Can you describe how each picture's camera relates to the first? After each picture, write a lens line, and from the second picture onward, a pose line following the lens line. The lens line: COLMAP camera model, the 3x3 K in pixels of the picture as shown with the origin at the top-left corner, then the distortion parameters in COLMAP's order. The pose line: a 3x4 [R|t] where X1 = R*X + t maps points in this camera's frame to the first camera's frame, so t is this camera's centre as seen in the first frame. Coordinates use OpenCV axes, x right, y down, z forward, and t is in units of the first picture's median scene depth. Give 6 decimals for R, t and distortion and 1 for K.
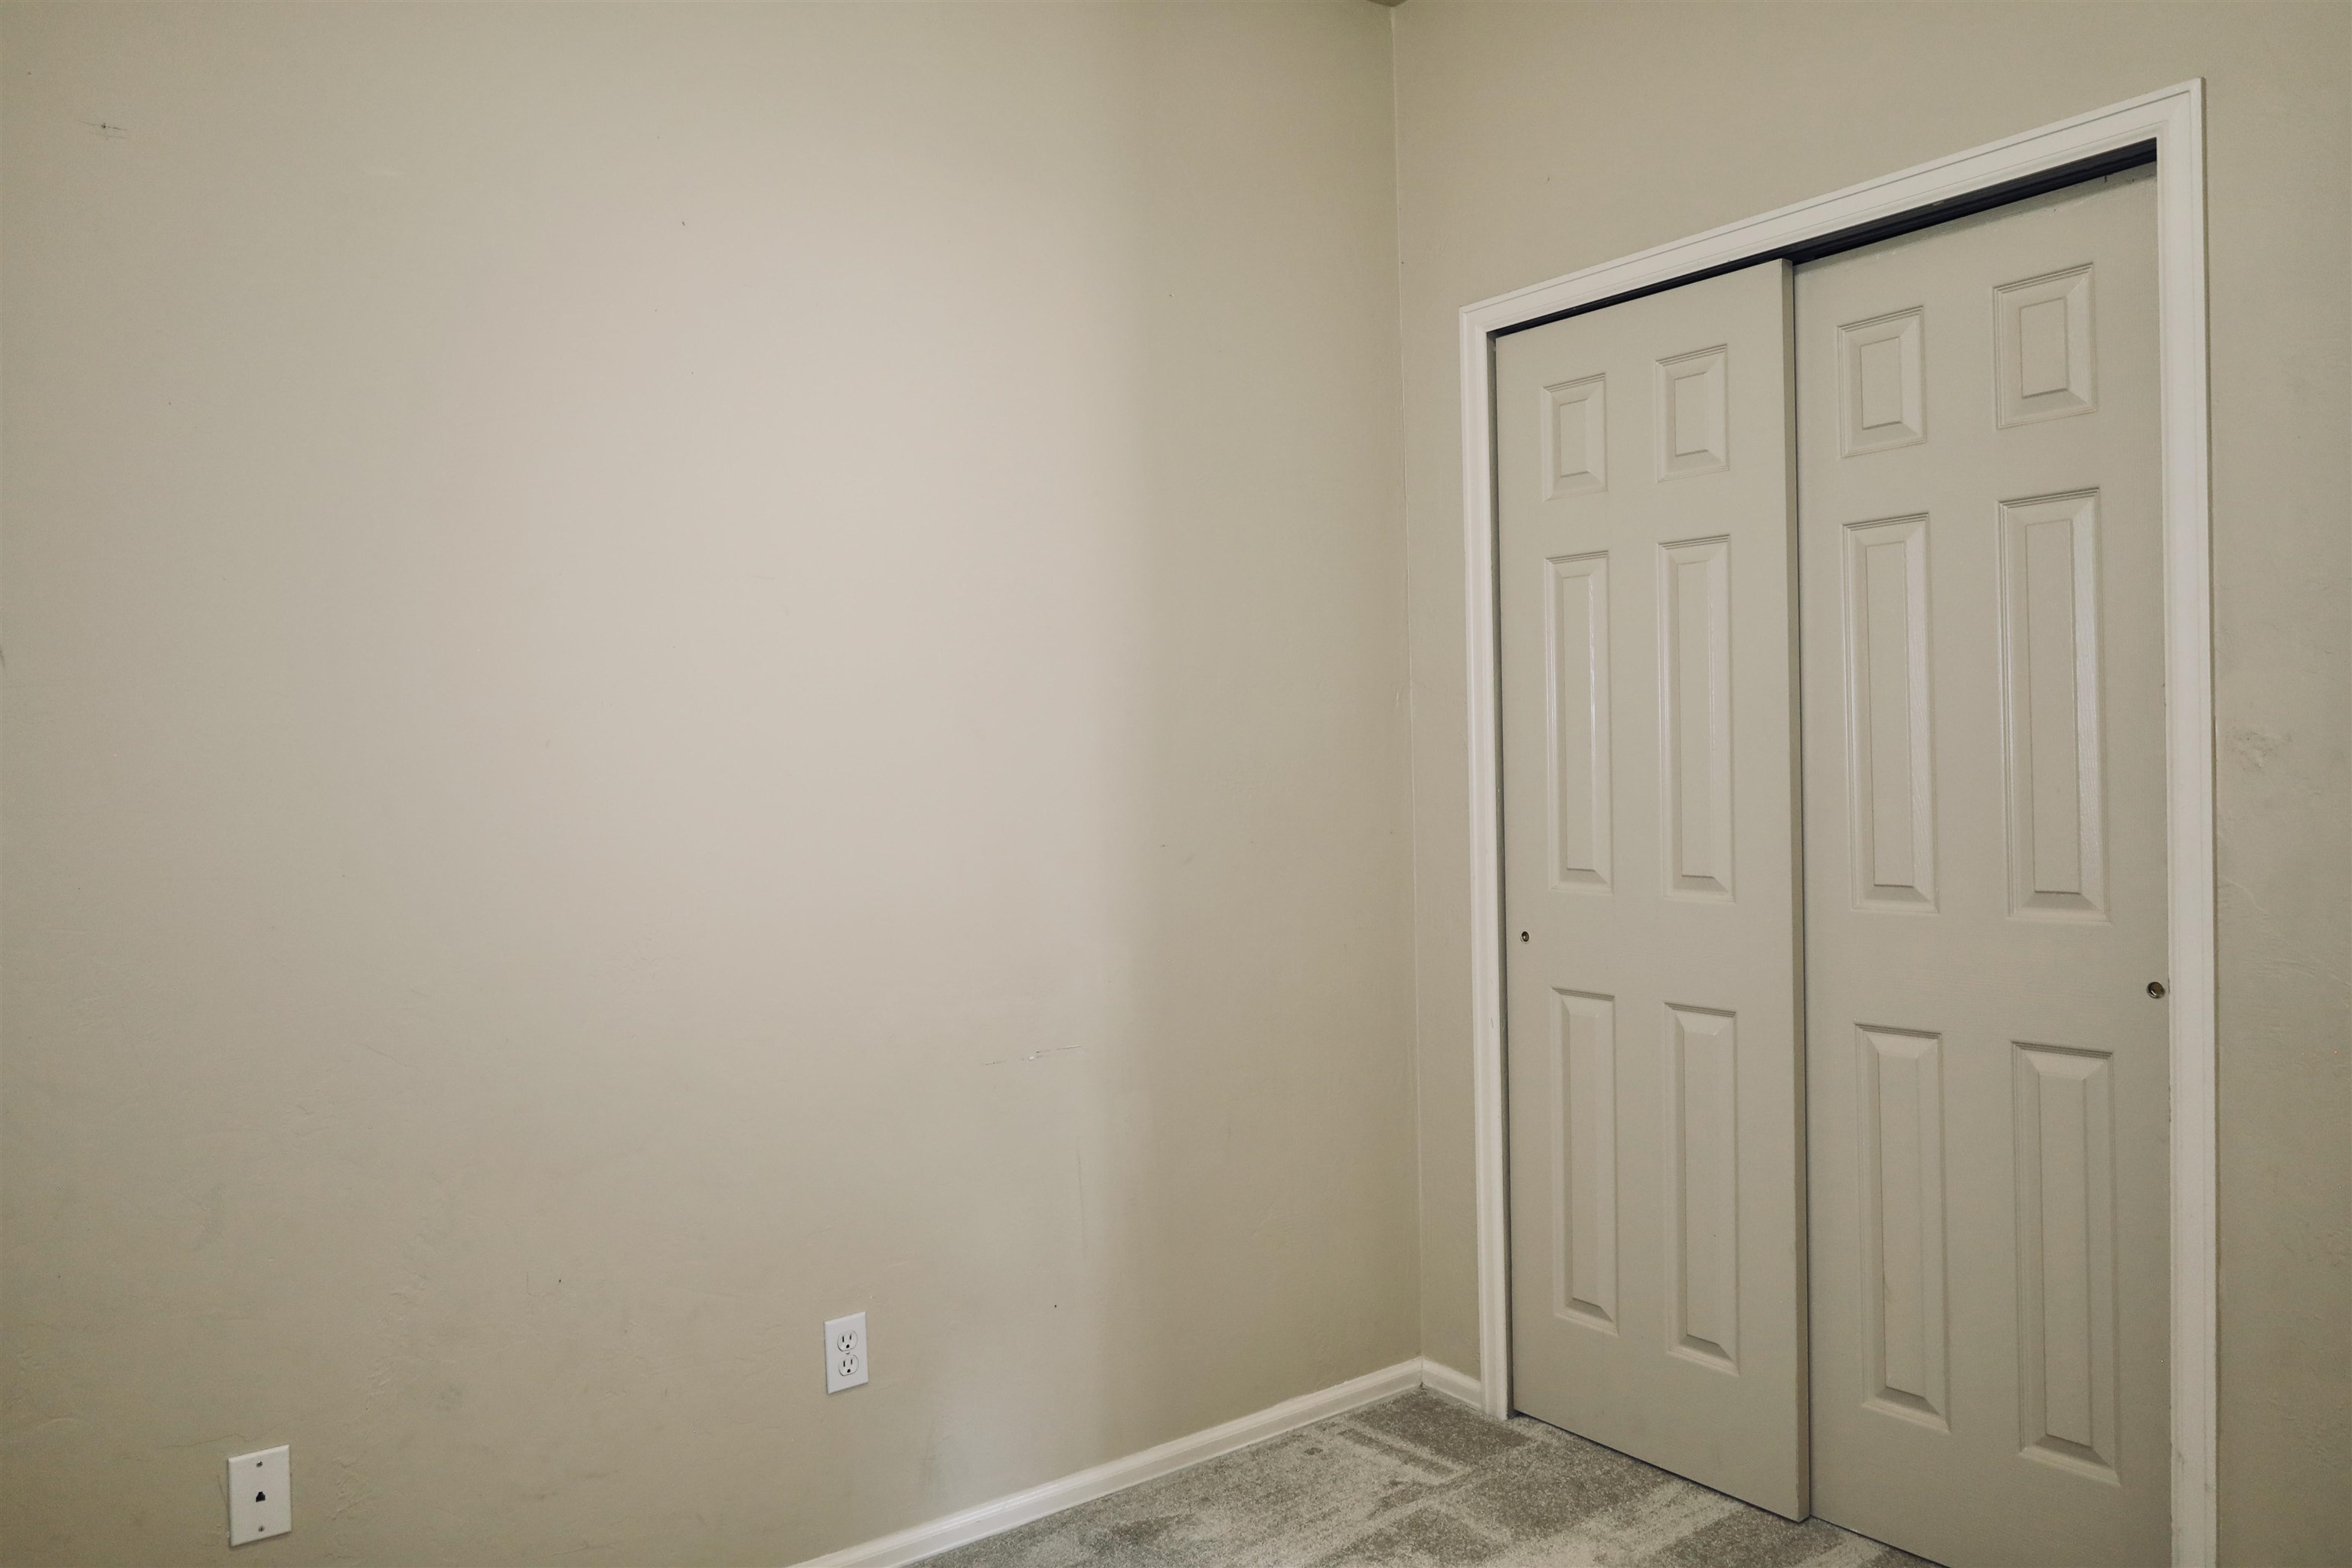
lens RADIAL K [[1652.2, 0, 1165.2], [0, 1652.2, 787.9], [0, 0, 1]] dist [-0.012767, 0.004413]
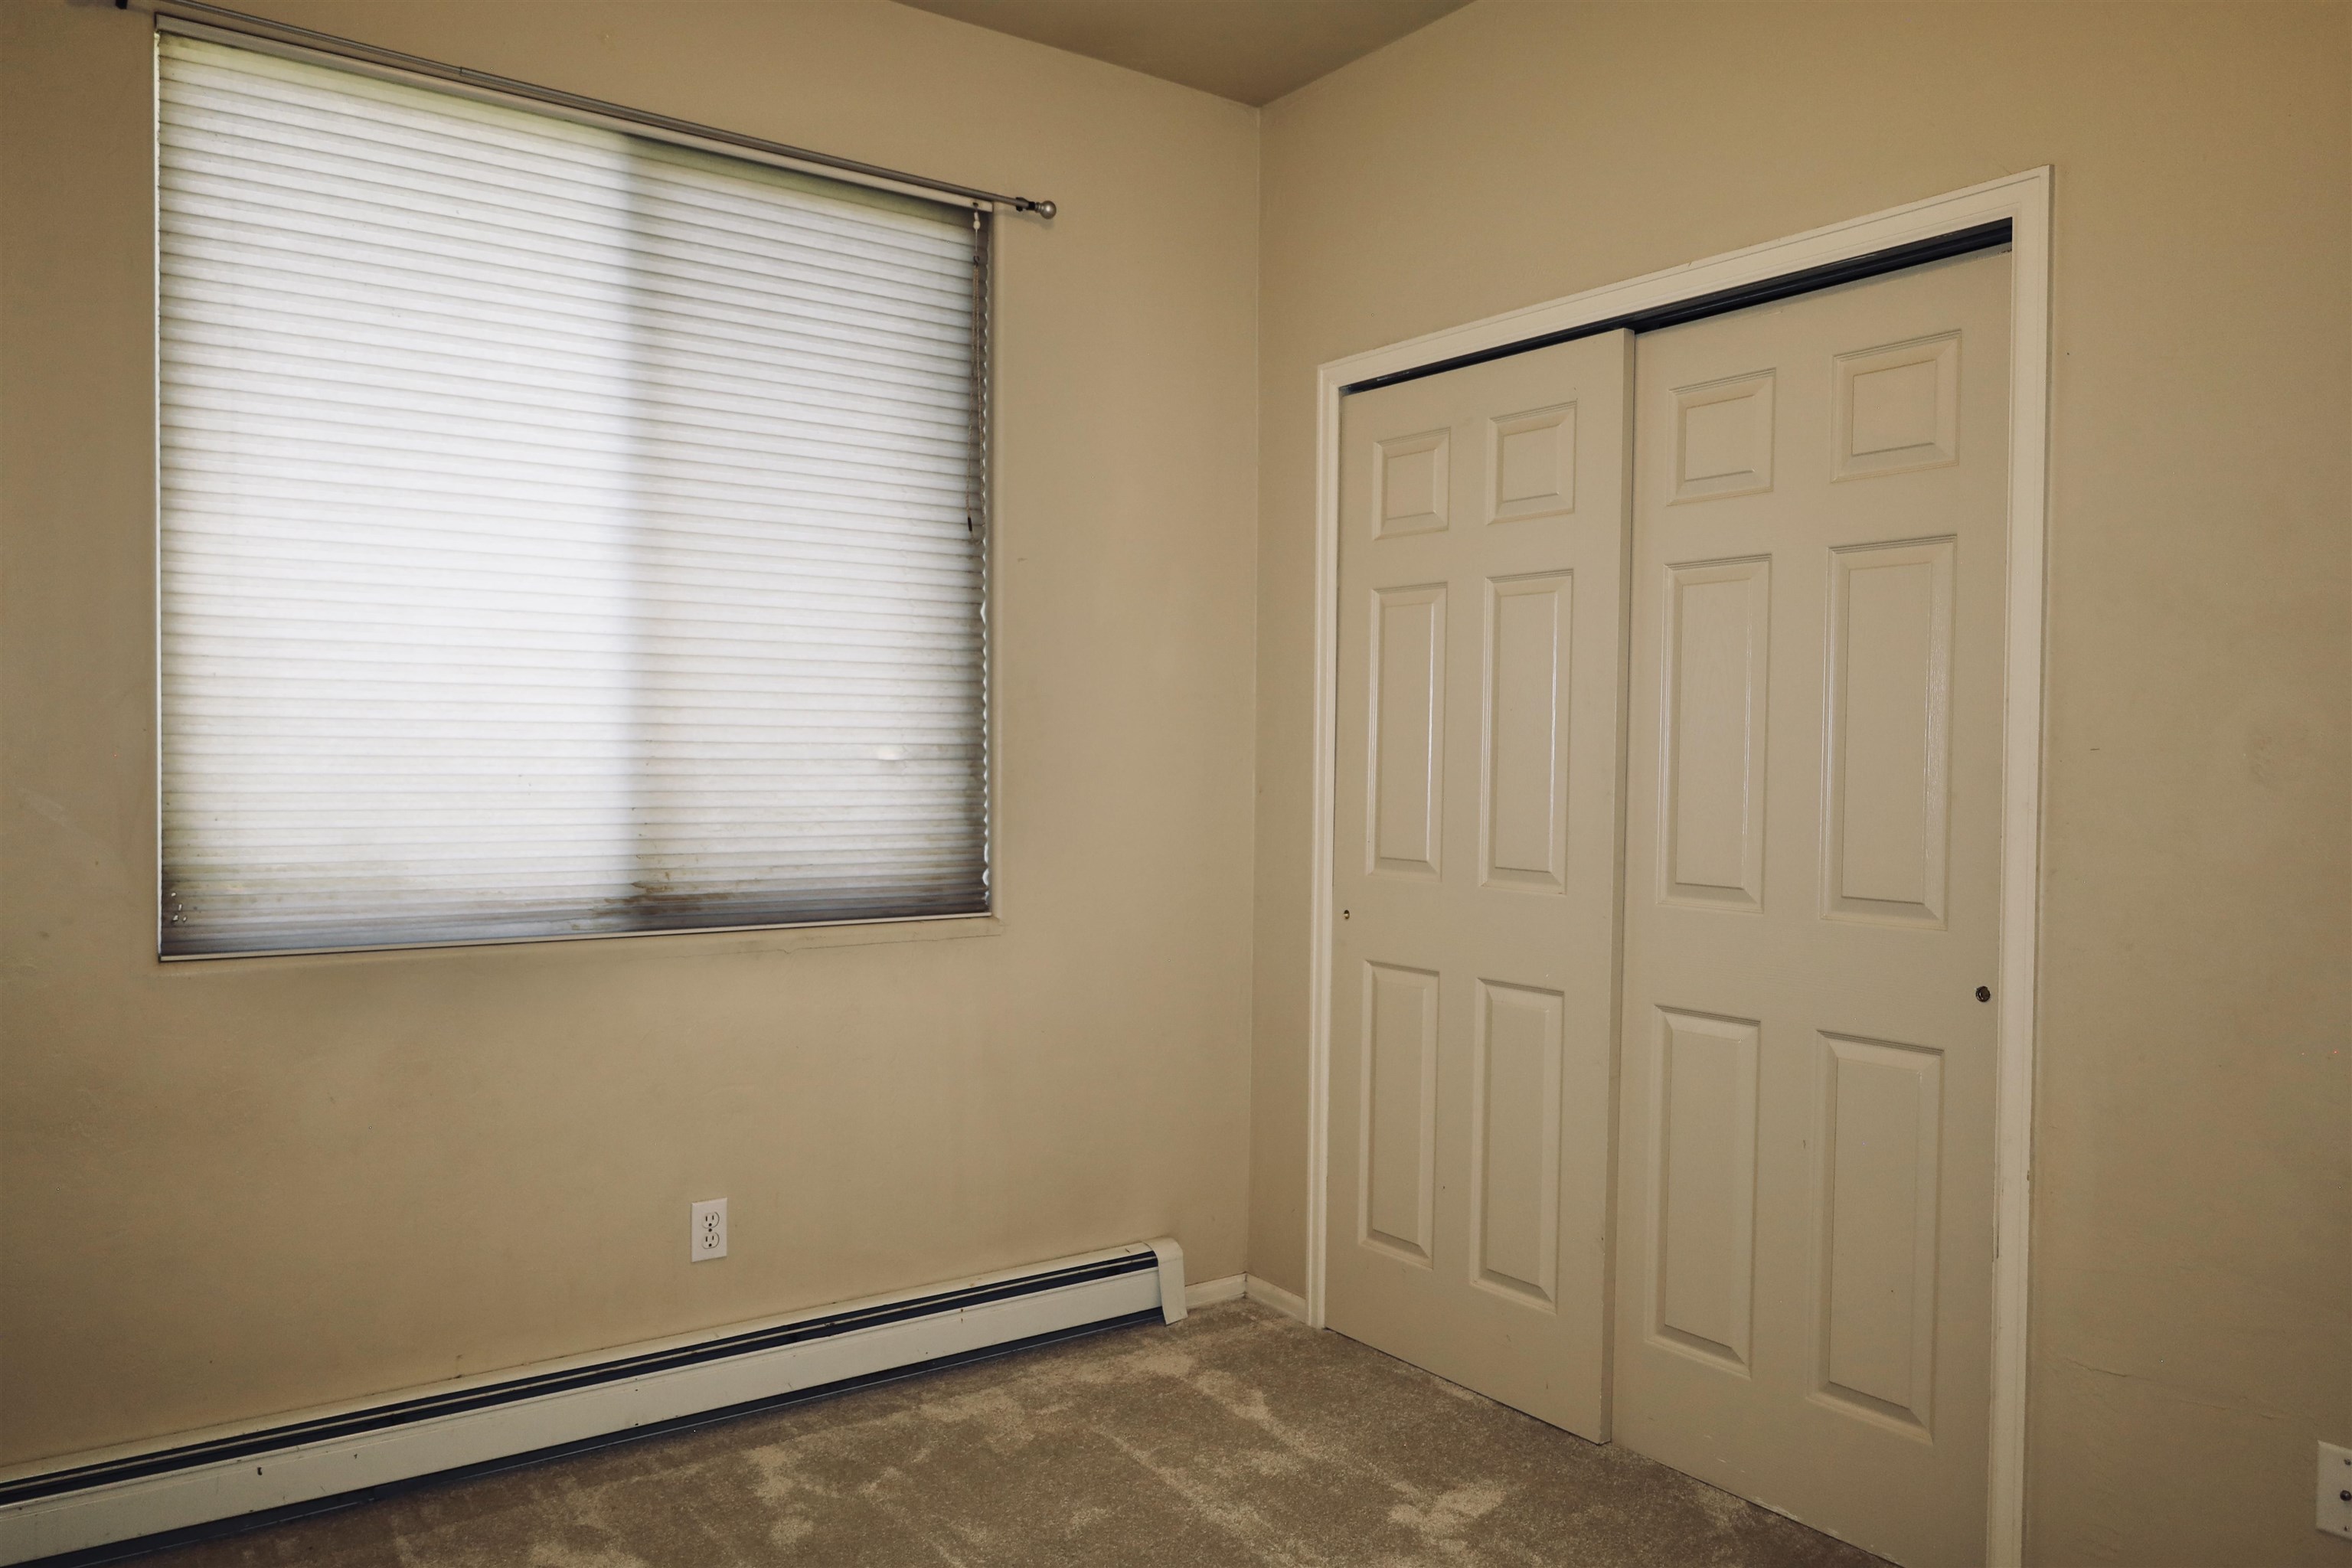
lens RADIAL K [[1652.2, 0, 1189.4], [0, 1652.2, 773.2], [0, 0, 1]] dist [-0.012767, 0.004413]
pose [[0.999303, 0.035086, -0.012735, 0.099969], [-0.035143, 0.999373, -0.004309, -0.000531], [0.012576, 0.004754, 0.999910, -0.128609]]
